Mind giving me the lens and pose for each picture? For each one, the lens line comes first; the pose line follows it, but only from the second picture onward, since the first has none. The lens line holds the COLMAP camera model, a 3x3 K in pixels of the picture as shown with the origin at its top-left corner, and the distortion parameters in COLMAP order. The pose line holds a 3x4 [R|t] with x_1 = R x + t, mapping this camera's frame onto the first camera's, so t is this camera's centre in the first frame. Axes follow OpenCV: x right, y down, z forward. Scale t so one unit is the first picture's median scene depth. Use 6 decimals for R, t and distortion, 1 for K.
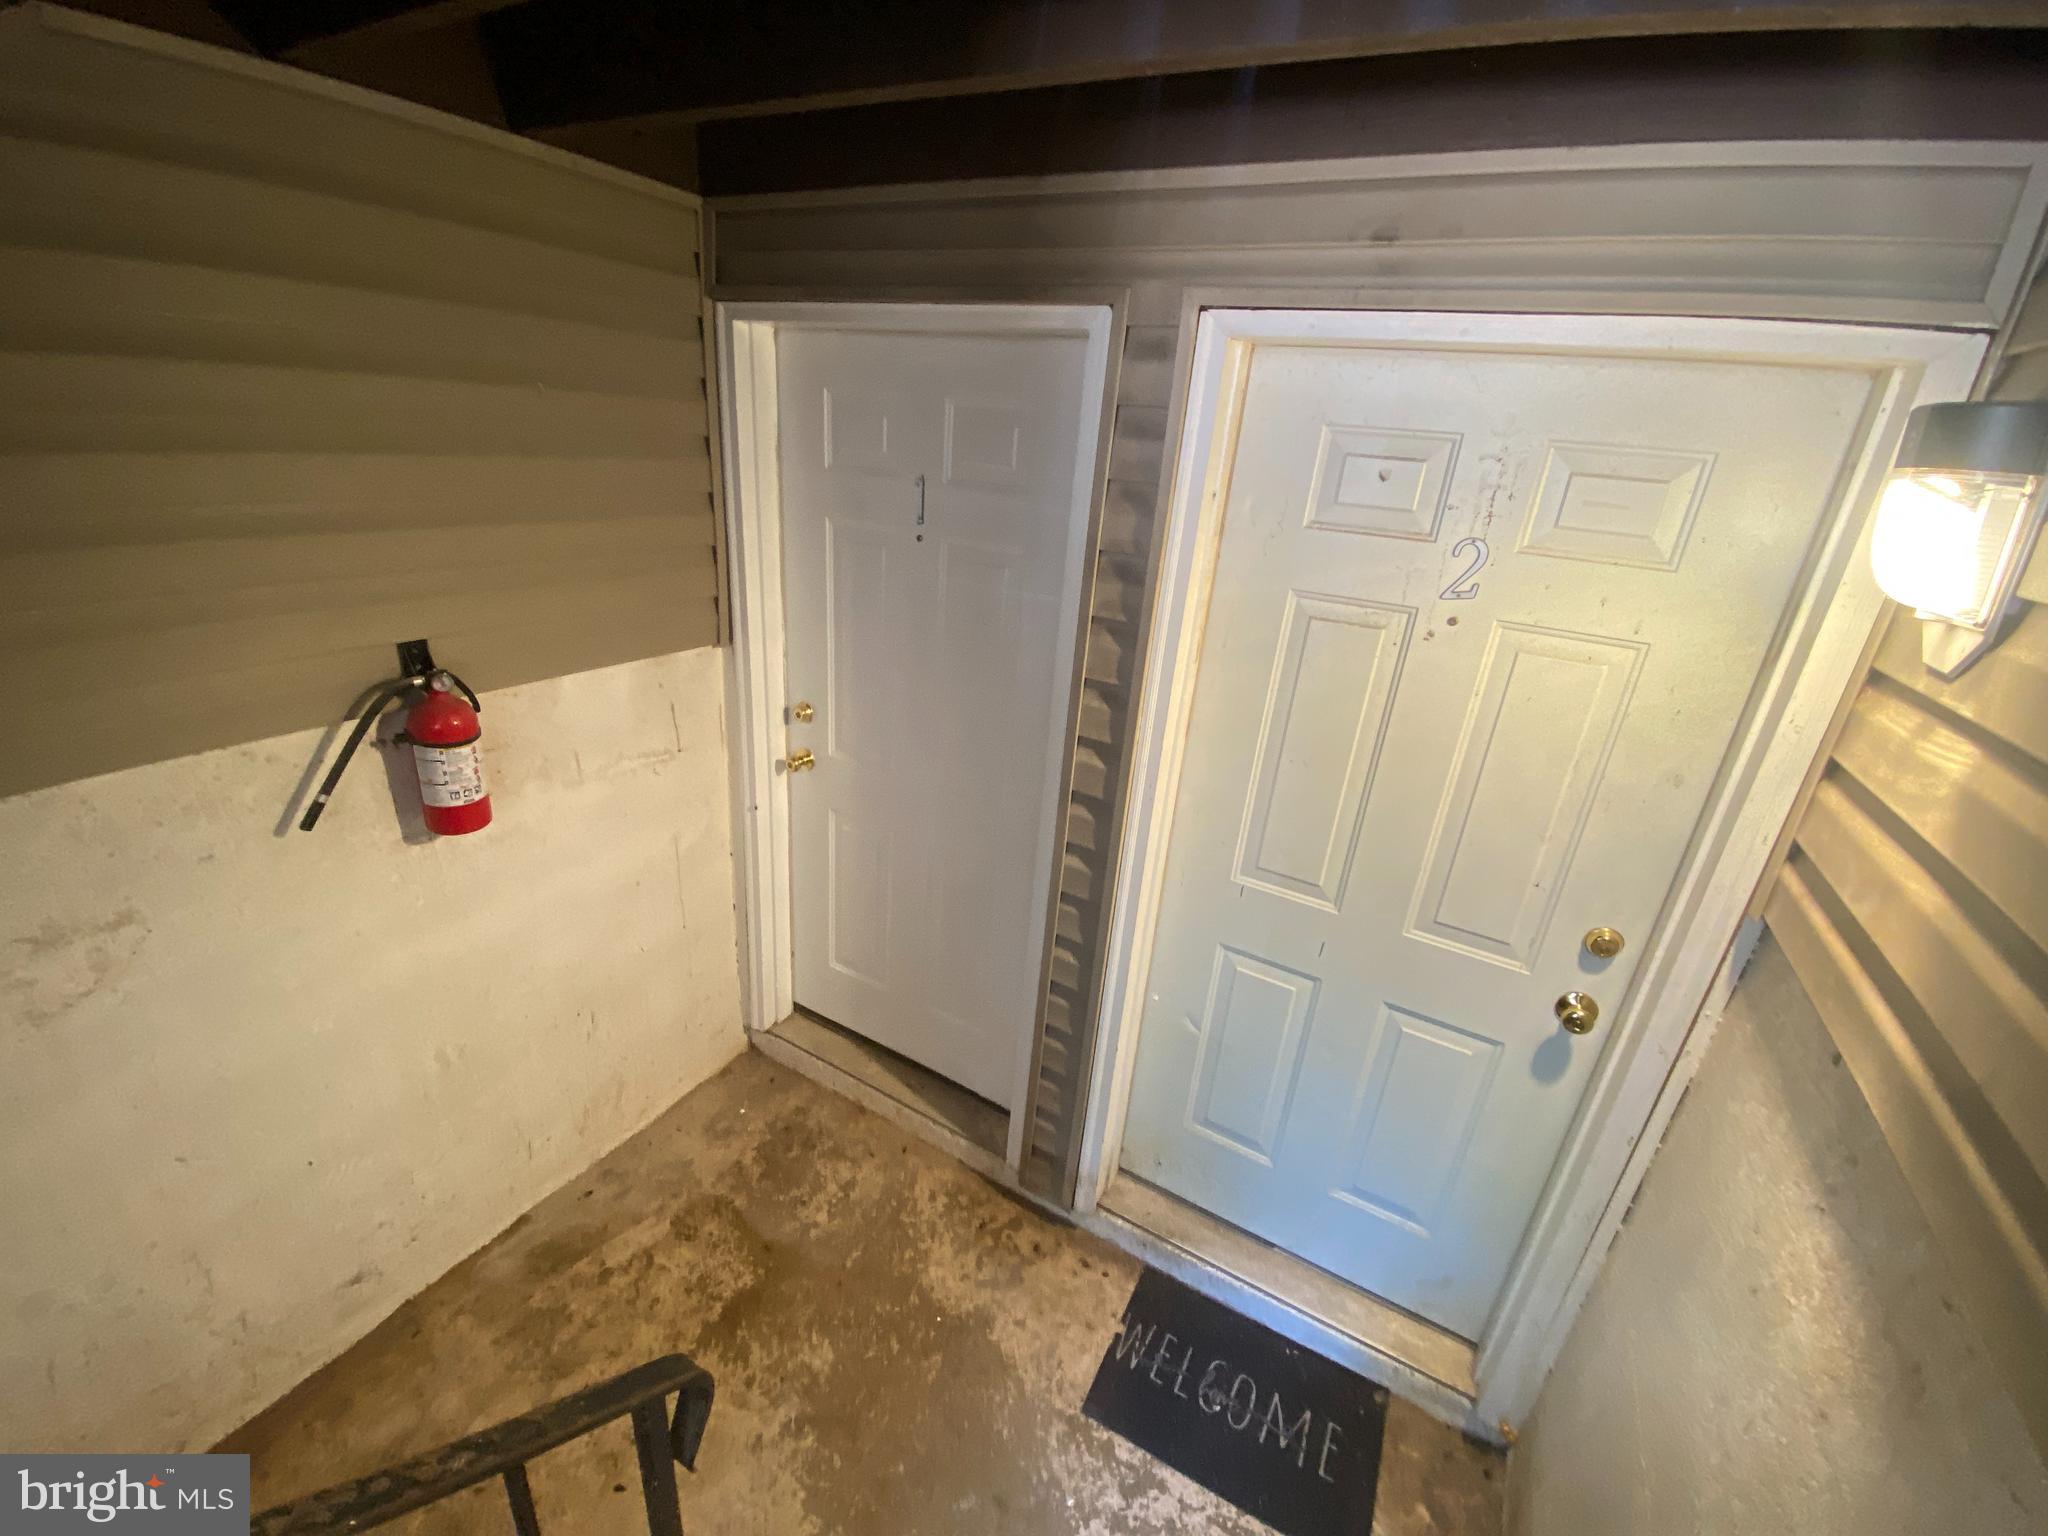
lens RADIAL K [[827.5, 0, 1030.9], [0, 827.5, 760.8], [0, 0, 1]] dist [0.027495, -0.021426]
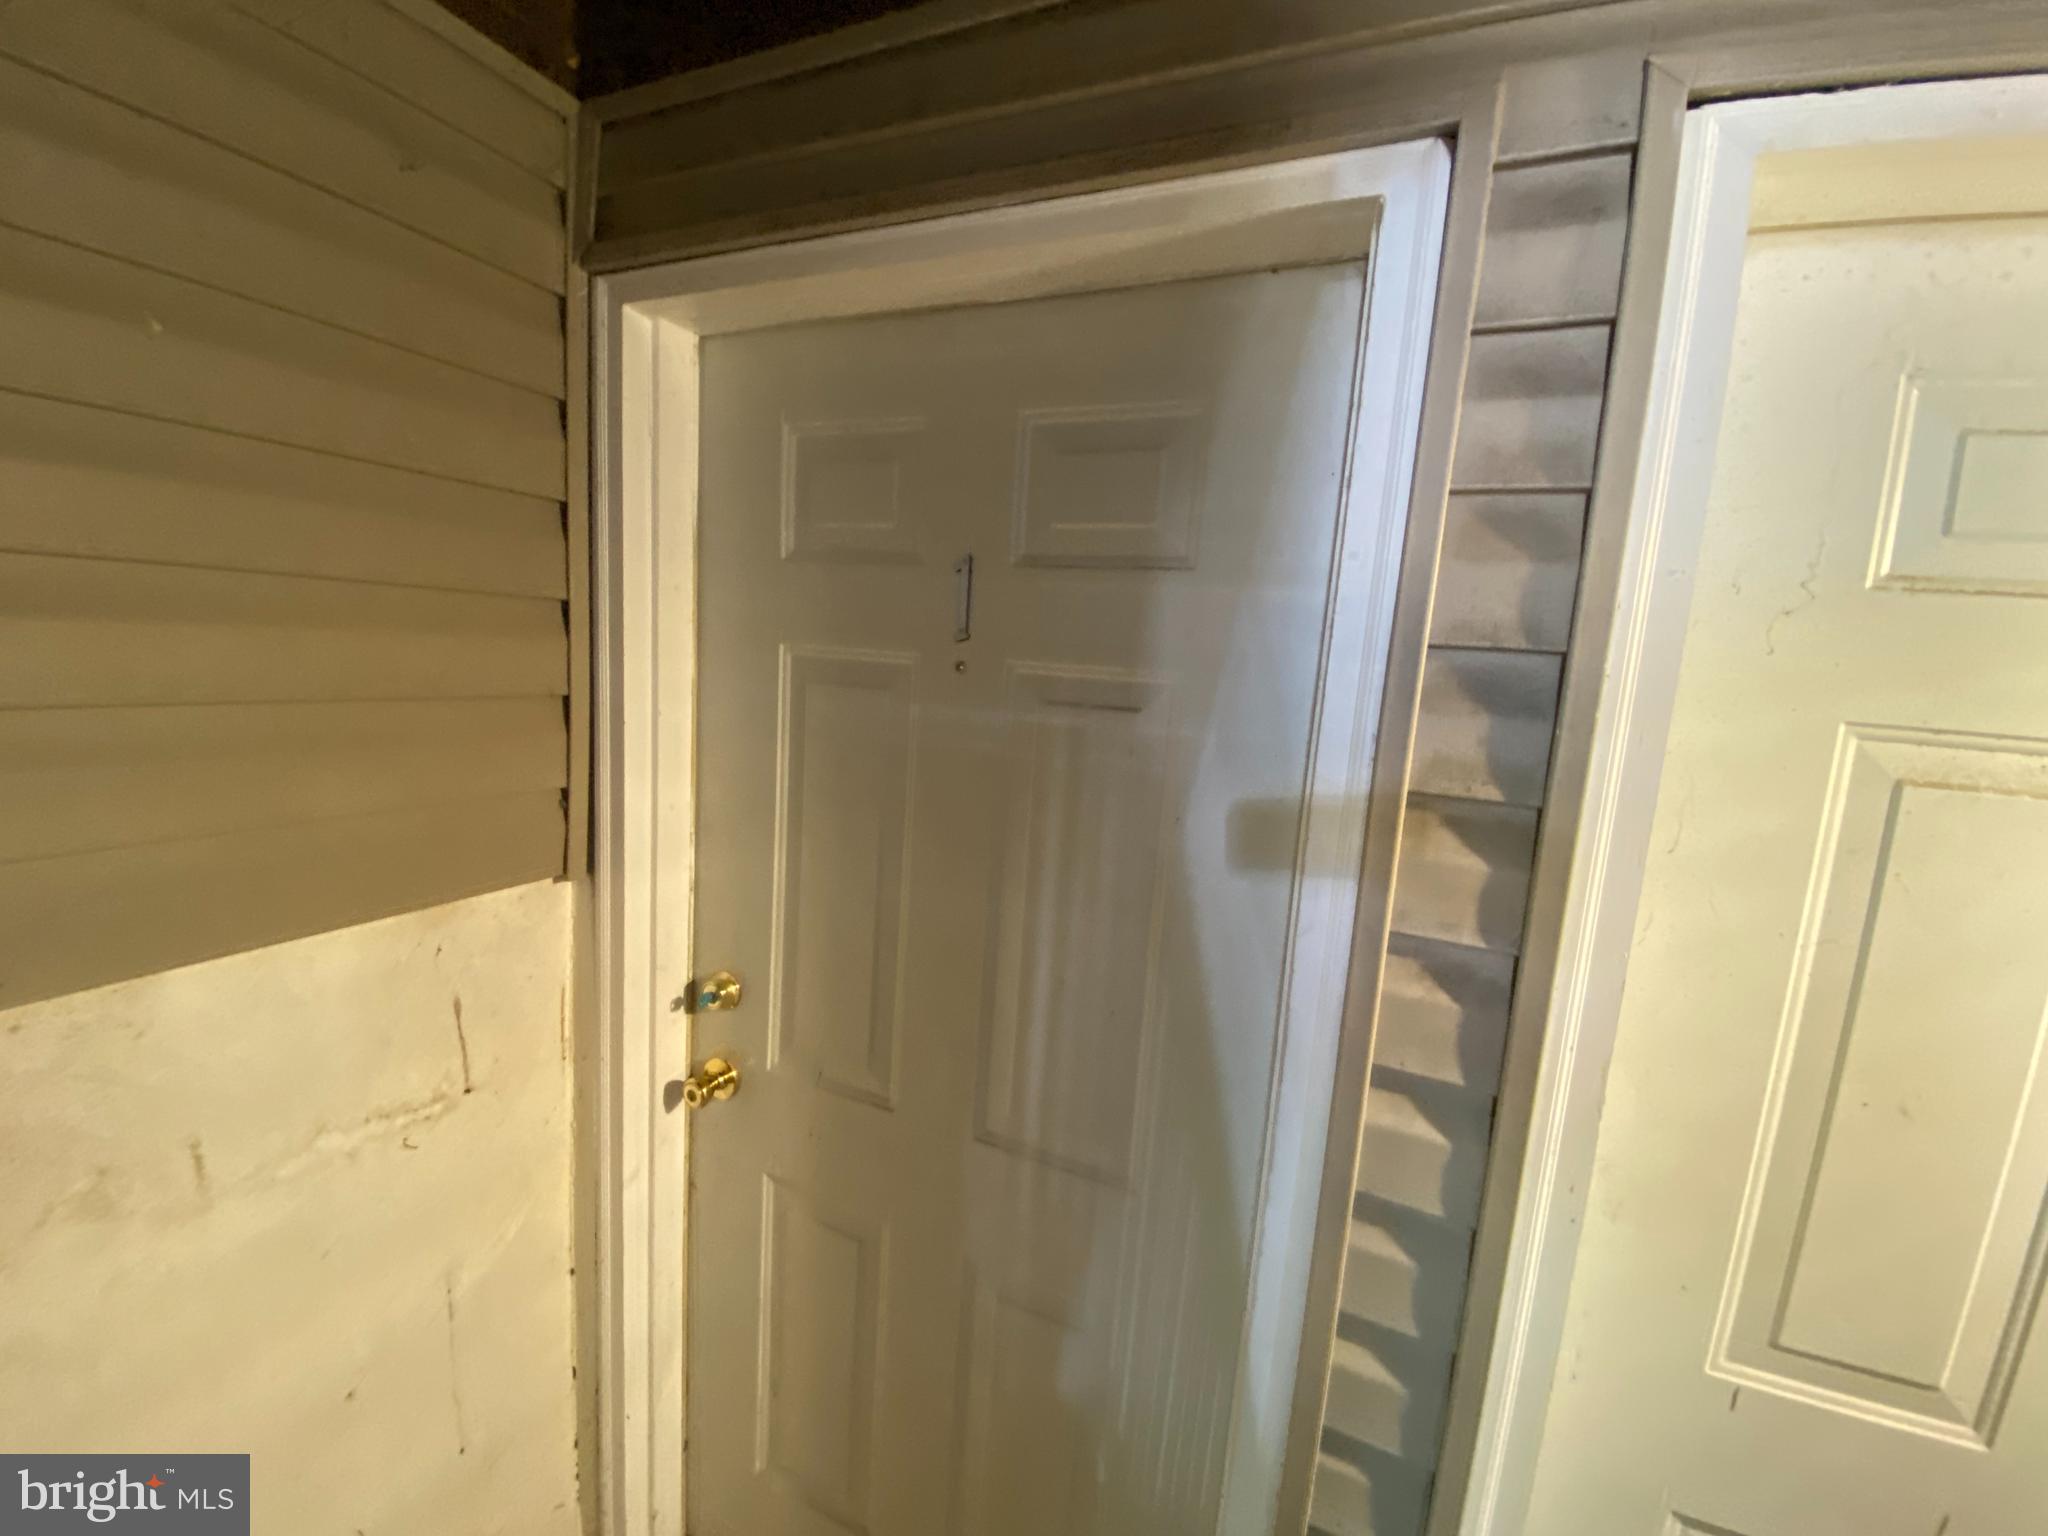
lens RADIAL K [[862.3, 0, 1027.8], [0, 862.3, 770.5], [0, 0, 1]] dist [0.028046, -0.025363]
pose [[0.996379, -0.025524, 0.081095, -0.137534], [0.043114, 0.973816, -0.223213, -0.076868], [-0.073274, 0.225901, 0.971391, 0.468862]]
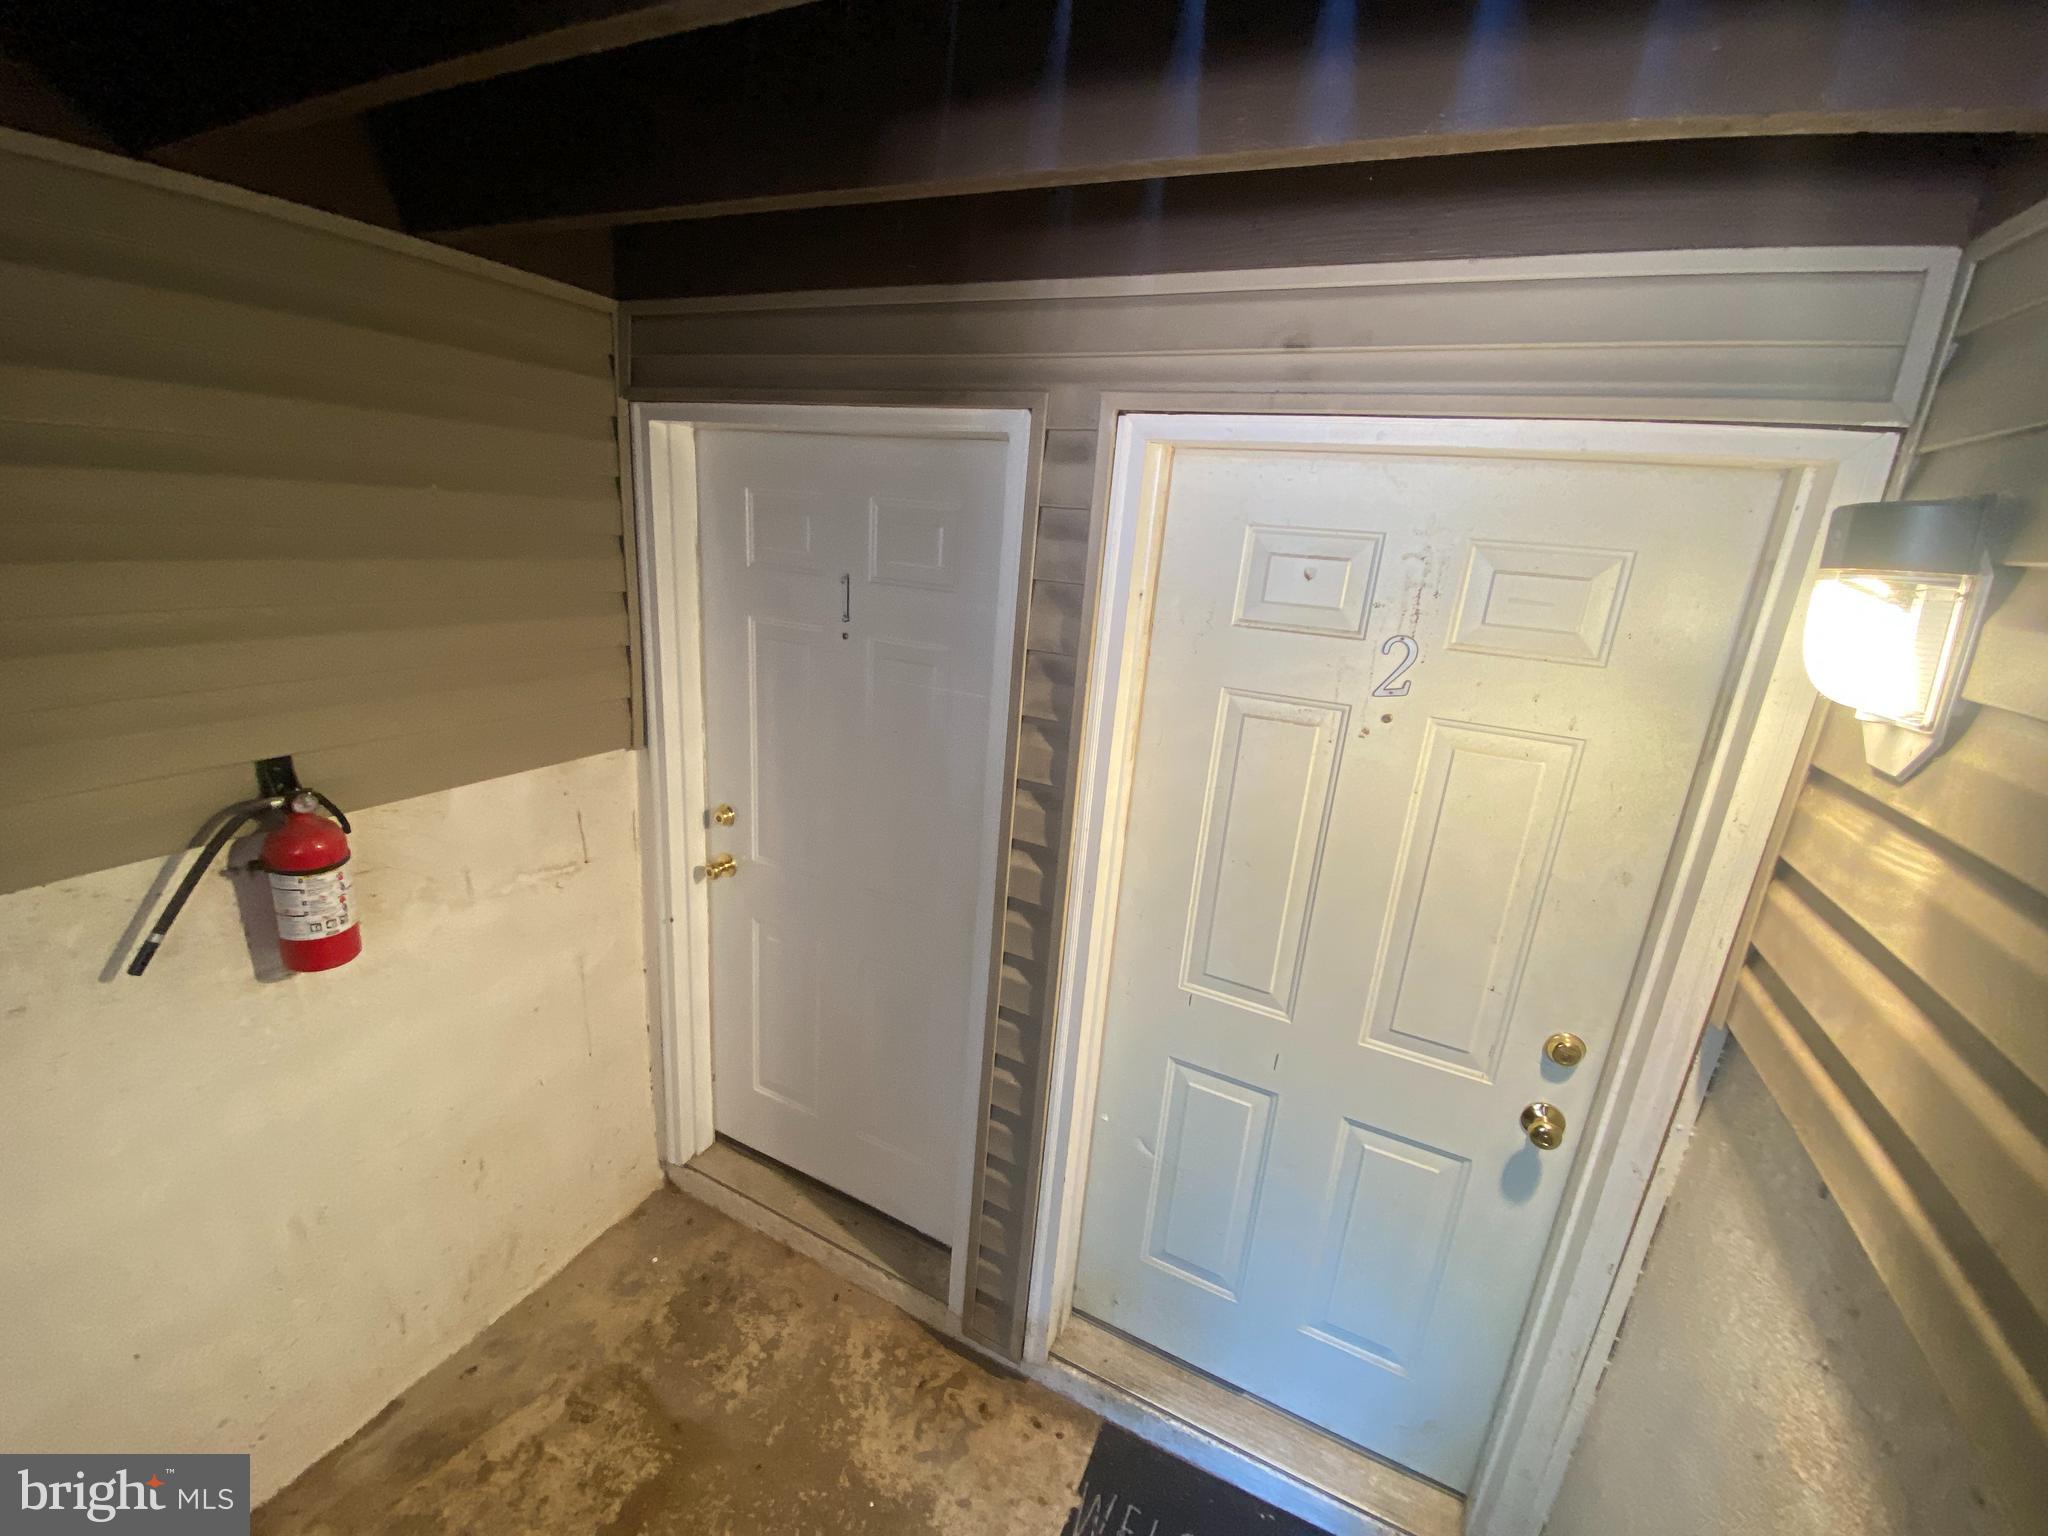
lens RADIAL K [[833.0, 0, 1024.7], [0, 833.0, 765.2], [0, 0, 1]] dist [0.029178, -0.022073]
pose [[0.998364, -0.020188, 0.053488, 0.020163], [0.025109, 0.995350, -0.092997, -0.022657], [-0.051362, 0.094188, 0.994229, 0.036327]]
